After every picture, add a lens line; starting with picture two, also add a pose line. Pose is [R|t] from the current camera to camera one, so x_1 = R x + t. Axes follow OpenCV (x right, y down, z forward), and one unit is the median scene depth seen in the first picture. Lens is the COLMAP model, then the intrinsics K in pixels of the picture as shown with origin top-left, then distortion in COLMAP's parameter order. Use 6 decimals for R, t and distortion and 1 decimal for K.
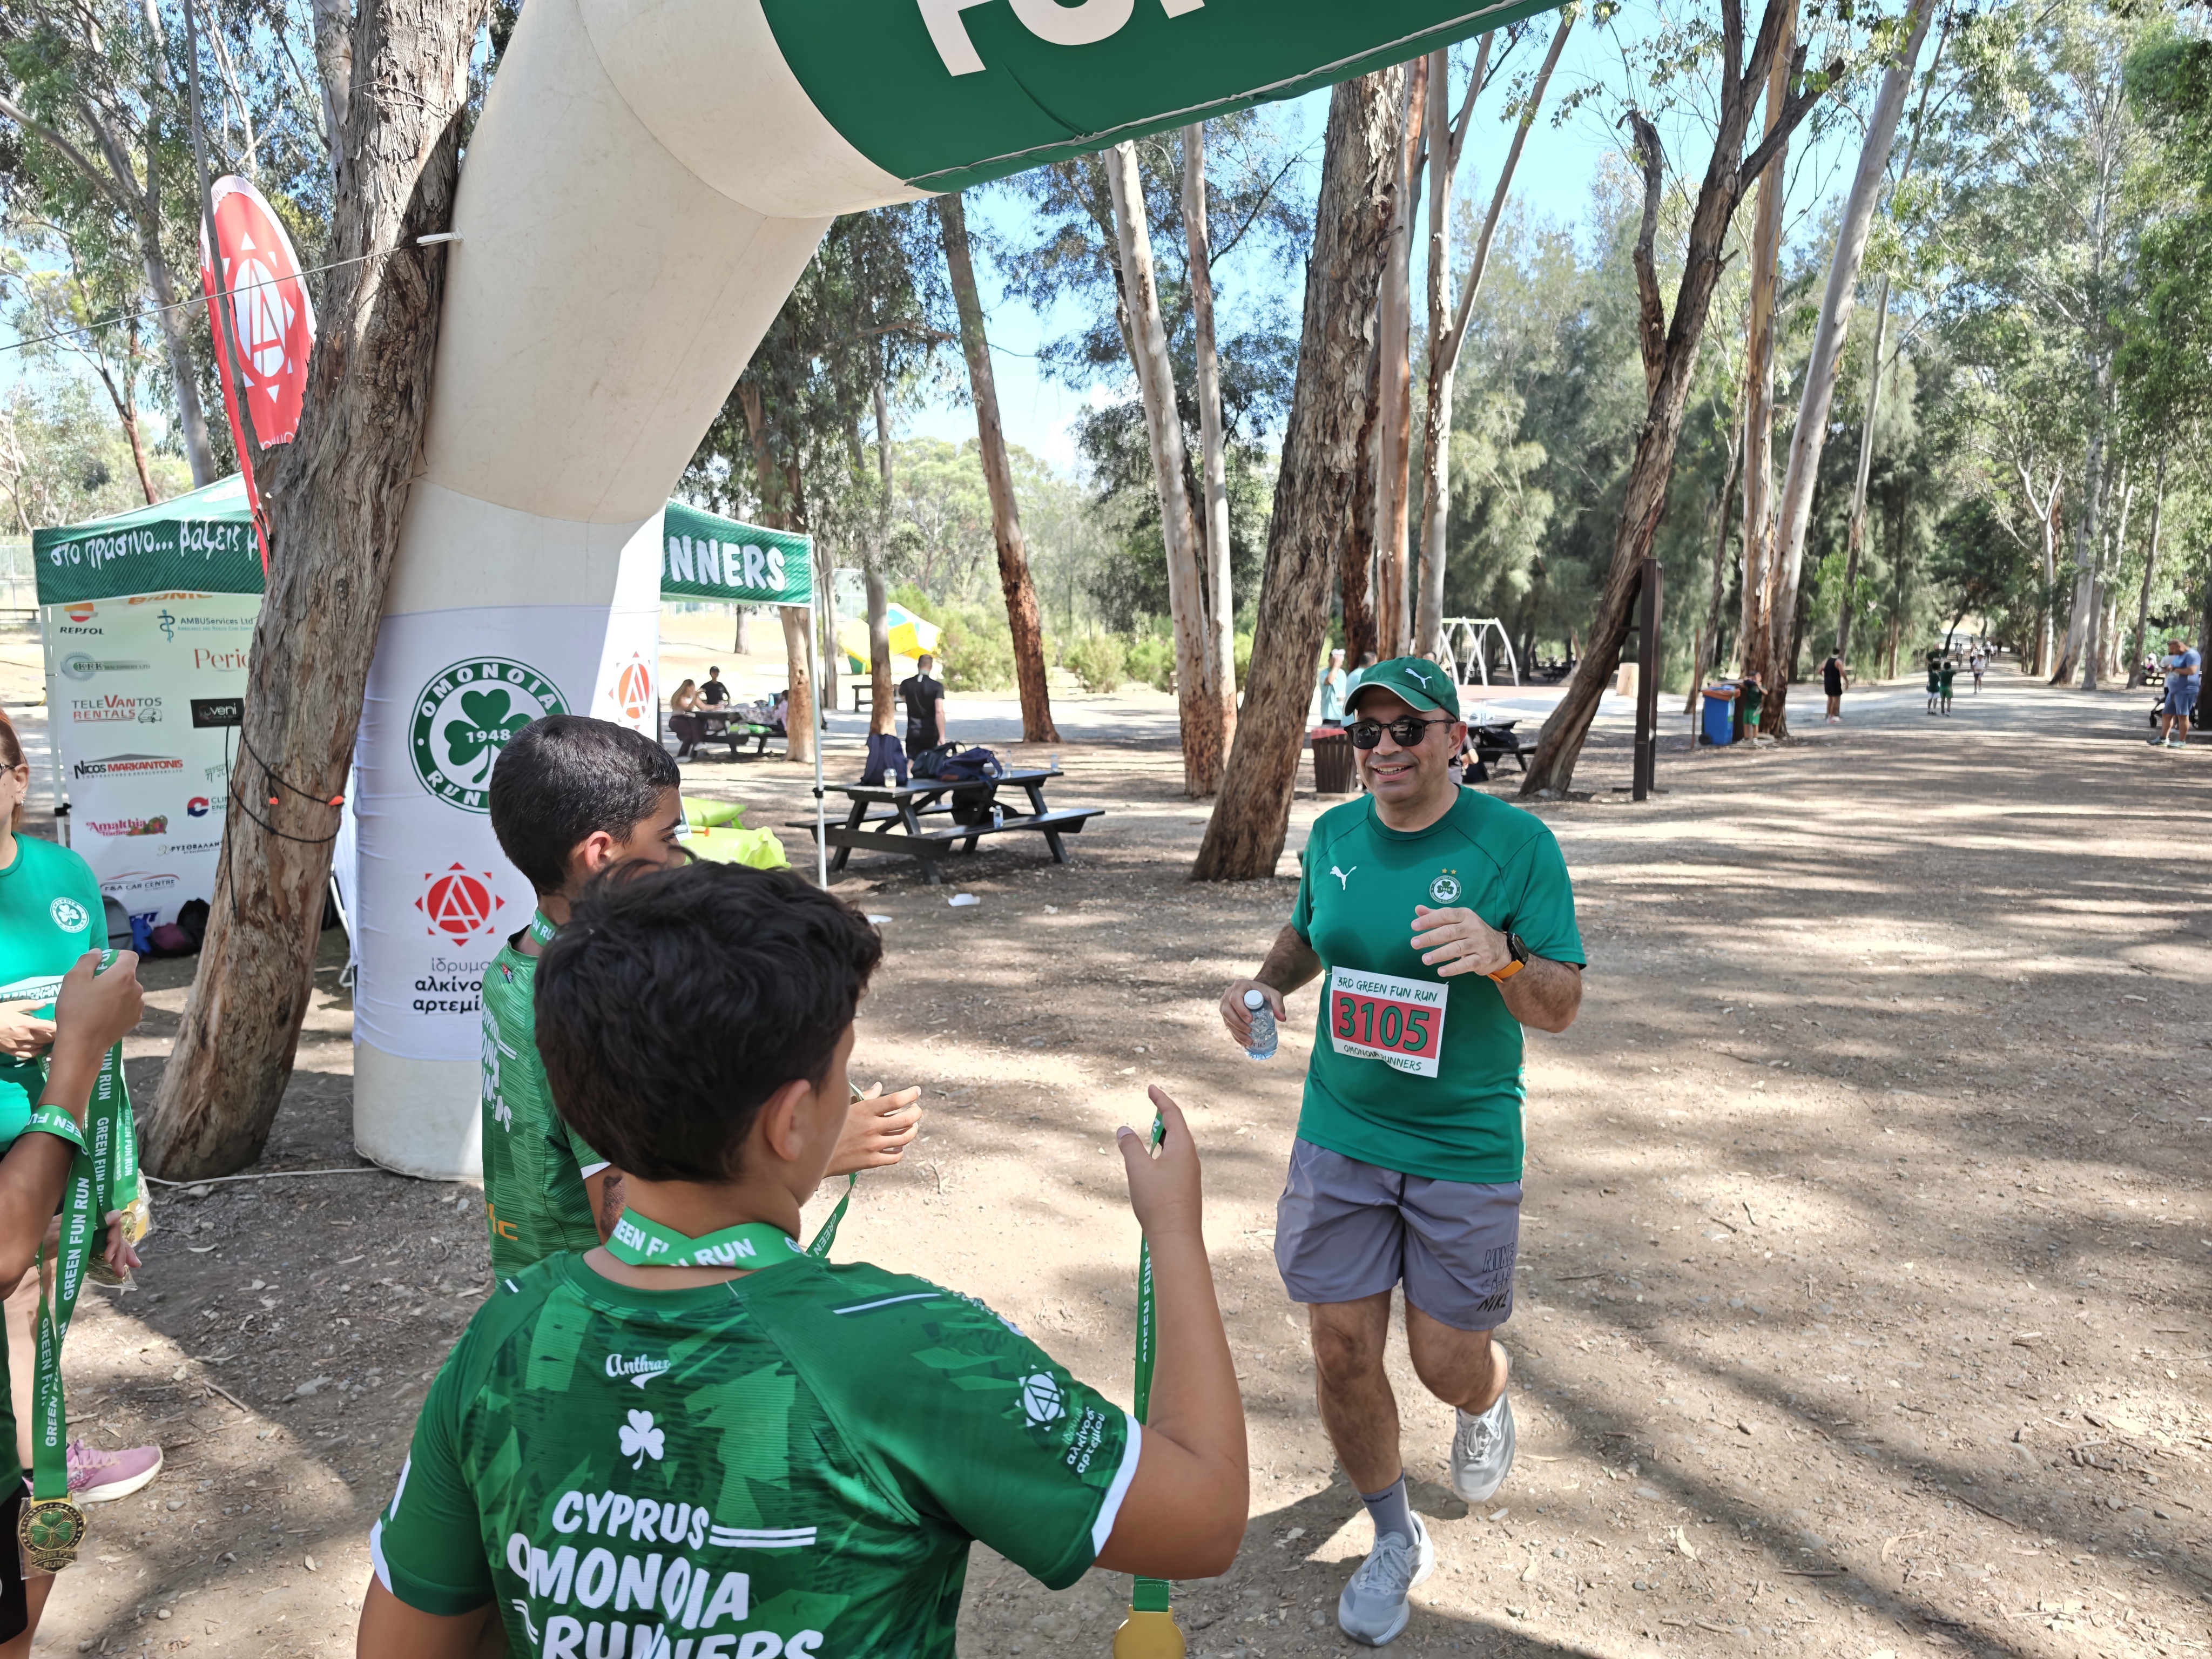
lens RADIAL K [[1490.0, 0, 1108.7], [0, 1490.0, 794.2], [0, 0, 1]] dist [0.005911, -0.002057]
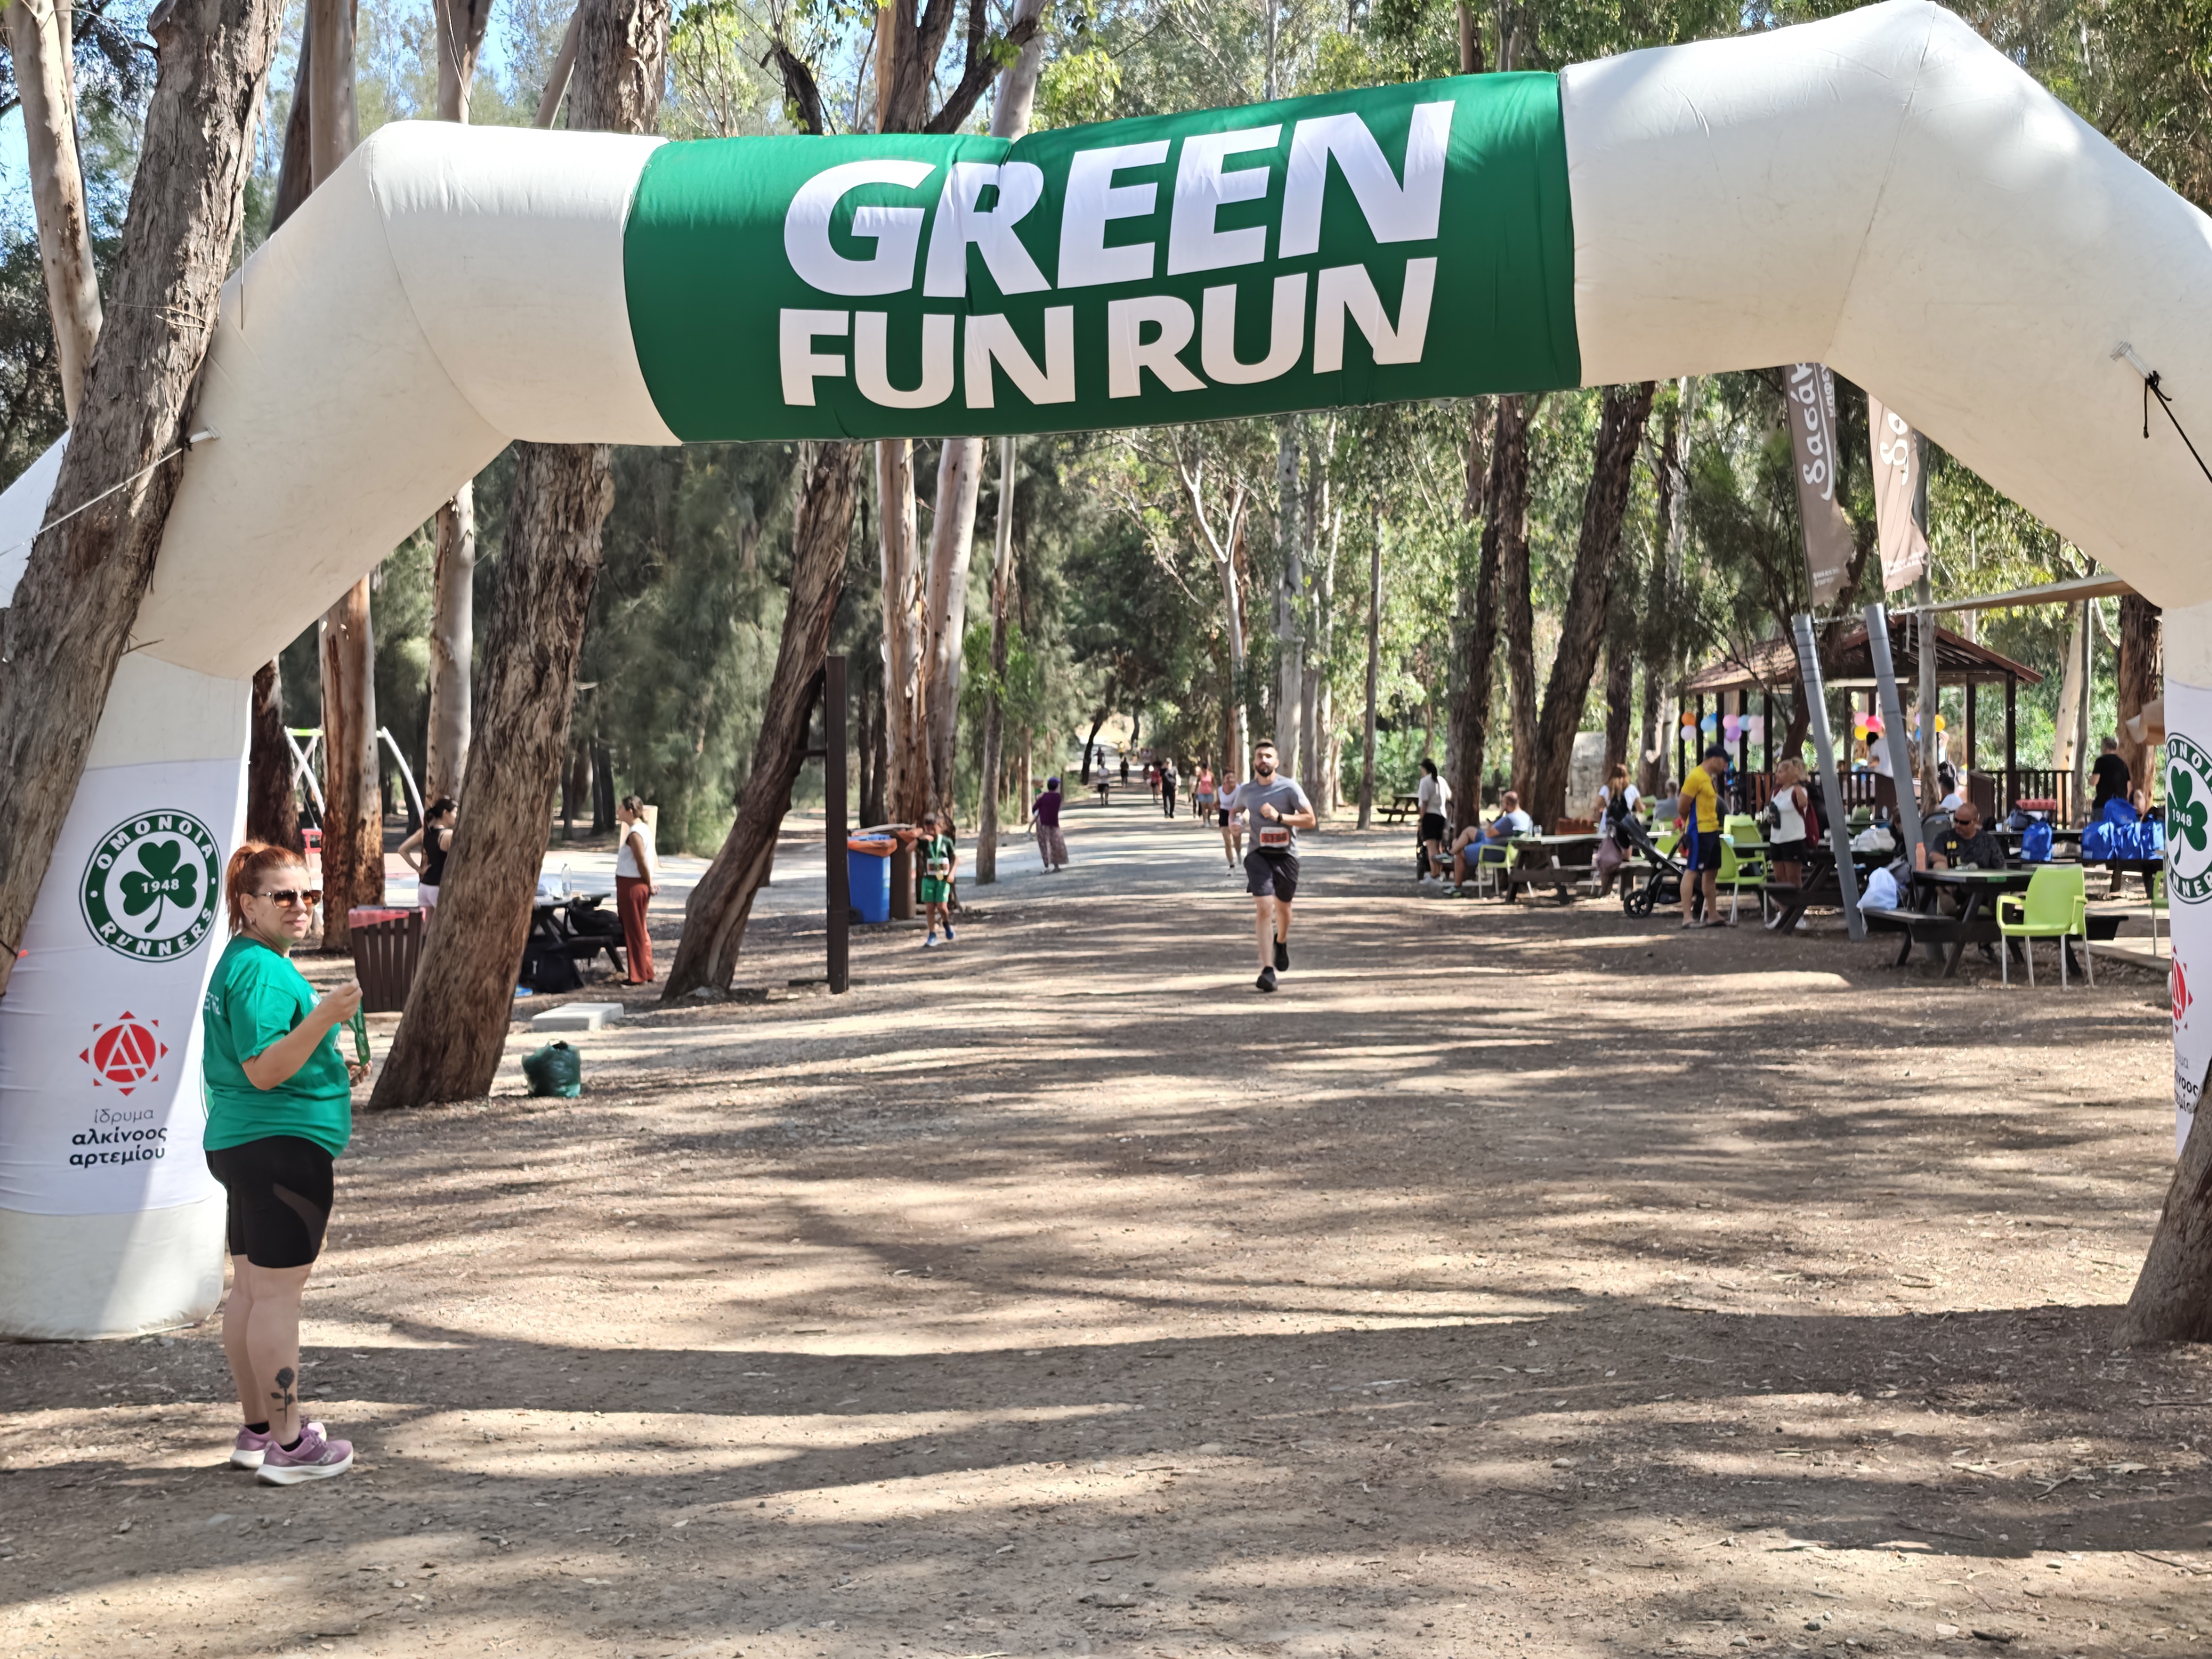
lens RADIAL K [[3069.2, 0, 1093.7], [0, 3069.2, 791.0], [0, 0, 1]] dist [0.144831, -0.520751]
pose [[0.869195, -0.017788, 0.494149, -0.196177], [0.064283, 0.994937, -0.077257, 0.022029], [-0.490273, 0.098917, 0.865937, -0.252637]]
